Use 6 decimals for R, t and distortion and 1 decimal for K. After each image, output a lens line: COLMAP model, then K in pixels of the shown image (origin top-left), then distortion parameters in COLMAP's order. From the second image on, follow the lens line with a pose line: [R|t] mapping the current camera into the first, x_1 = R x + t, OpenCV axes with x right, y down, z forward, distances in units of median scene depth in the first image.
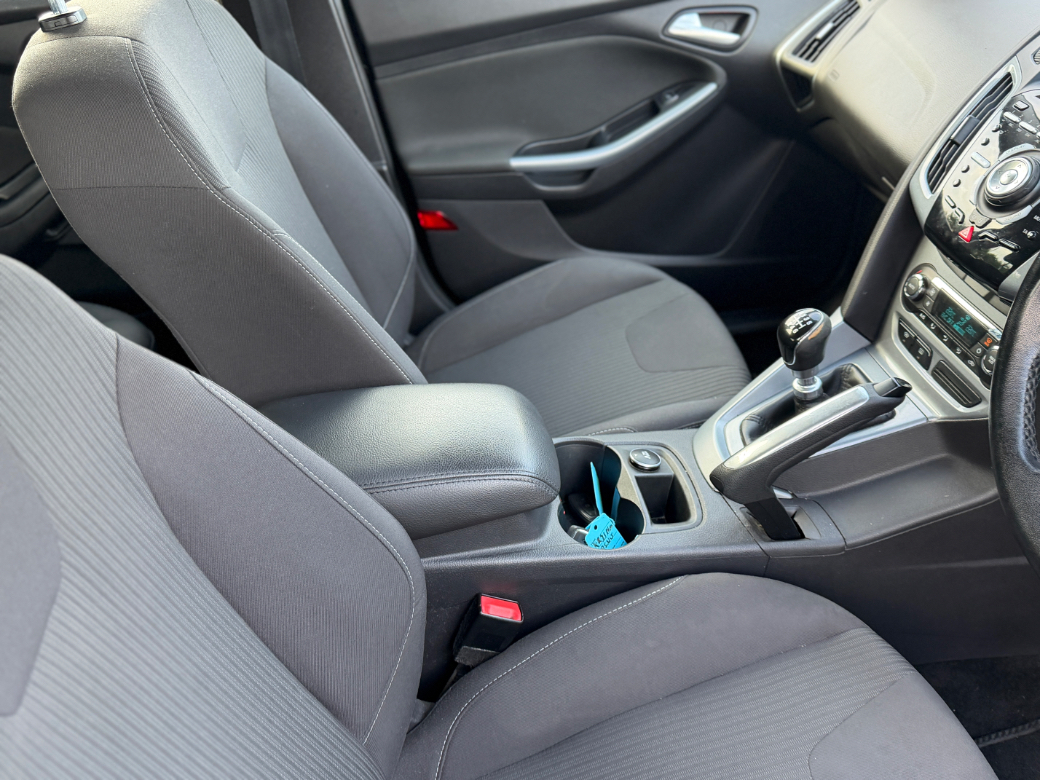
lens RADIAL K [[916.2, 0, 520.0], [0, 916.2, 390.0], [0, 0, 1]] dist [0.065472, -0.123201]
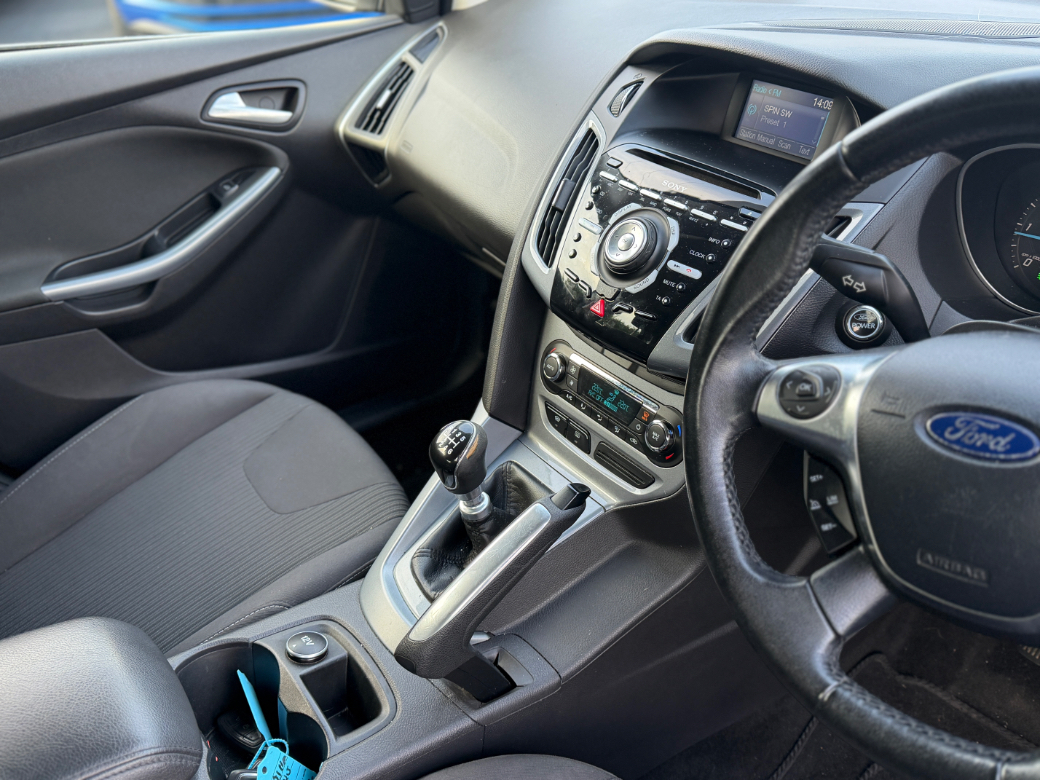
lens RADIAL K [[899.6, 0, 520.0], [0, 899.6, 390.0], [0, 0, 1]] dist [0.136926, -0.299503]
pose [[0.891053, -0.215438, 0.399514, 0.035466], [0.238660, 0.971065, -0.008645, -0.091126], [-0.386092, 0.103051, 0.916686, 0.197472]]
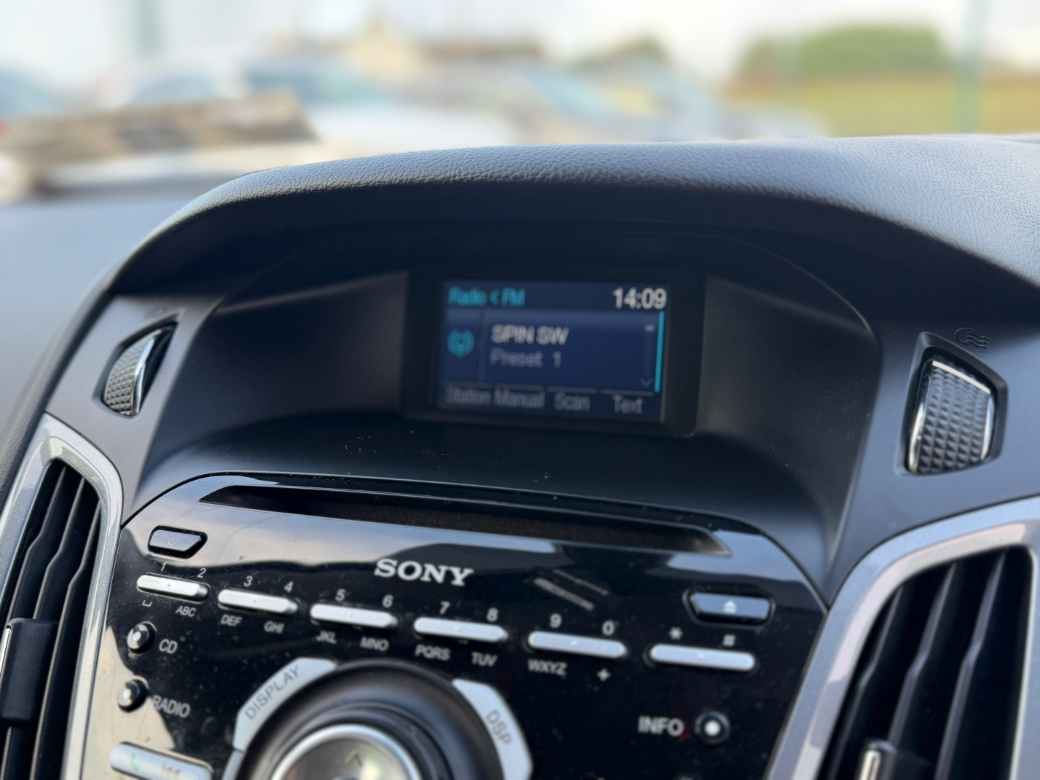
lens RADIAL K [[899.6, 0, 520.0], [0, 899.6, 390.0], [0, 0, 1]] dist [0.136926, -0.299503]
pose [[0.438255, -0.215713, 0.872583, 0.312774], [0.519741, 0.852847, -0.050206, -0.256318], [-0.733350, 0.475520, 0.485880, 0.688137]]
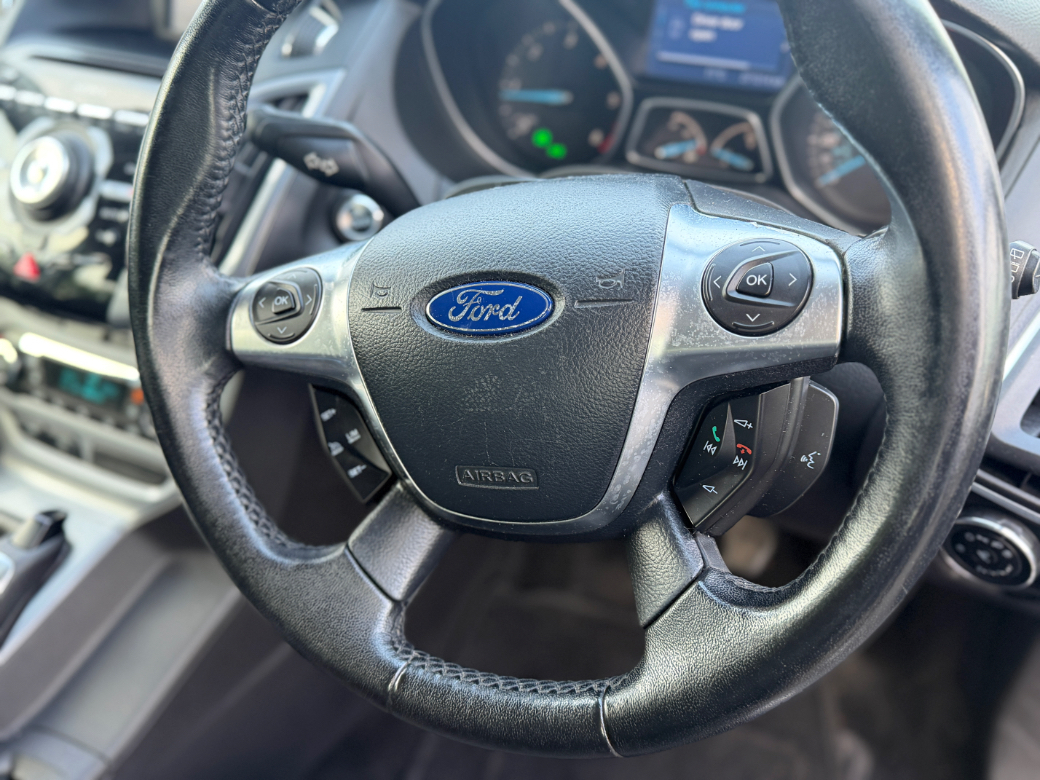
lens RADIAL K [[899.6, 0, 520.0], [0, 899.6, 390.0], [0, 0, 1]] dist [0.136926, -0.299503]
pose [[0.580562, -0.419909, 0.697585, 0.174715], [0.442000, 0.882062, 0.163102, -0.037287], [-0.683801, 0.213642, 0.697691, 0.285994]]
